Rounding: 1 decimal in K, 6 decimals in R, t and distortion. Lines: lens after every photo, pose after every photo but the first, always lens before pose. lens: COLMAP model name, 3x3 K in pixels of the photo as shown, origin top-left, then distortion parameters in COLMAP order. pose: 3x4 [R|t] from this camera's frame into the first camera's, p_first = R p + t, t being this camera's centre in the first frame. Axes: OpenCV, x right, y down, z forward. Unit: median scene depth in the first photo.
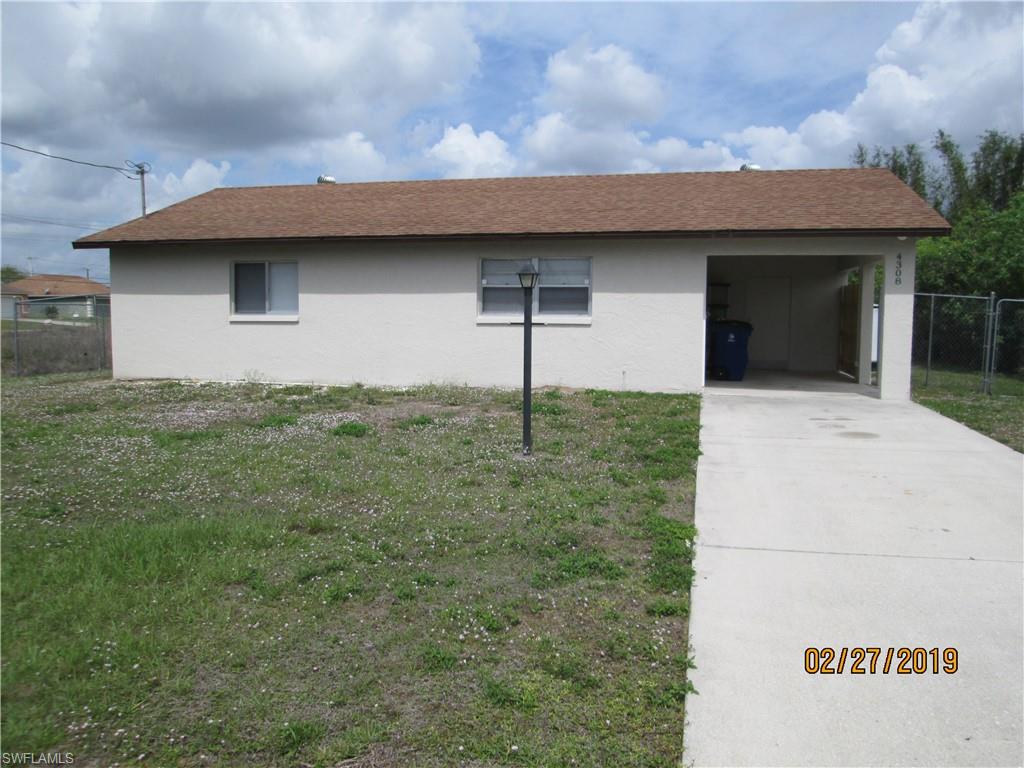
lens RADIAL K [[854.1, 0, 510.0], [0, 854.1, 379.6], [0, 0, 1]] dist [-0.053734, 0.025749]
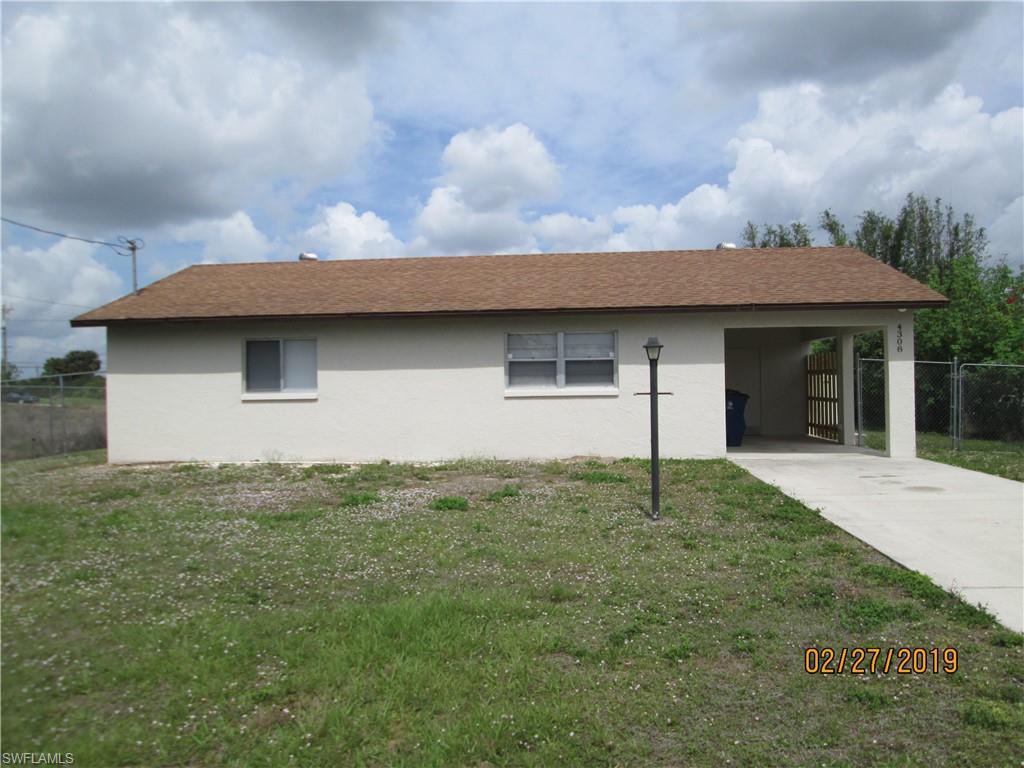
lens RADIAL K [[854.1, 0, 522.5], [0, 854.1, 383.1], [0, 0, 1]] dist [-0.053734, 0.025749]
pose [[0.989502, -0.019438, 0.143206, -0.154723], [0.031238, 0.996255, -0.080619, 0.000457], [-0.141103, 0.084246, 0.986404, -0.006577]]
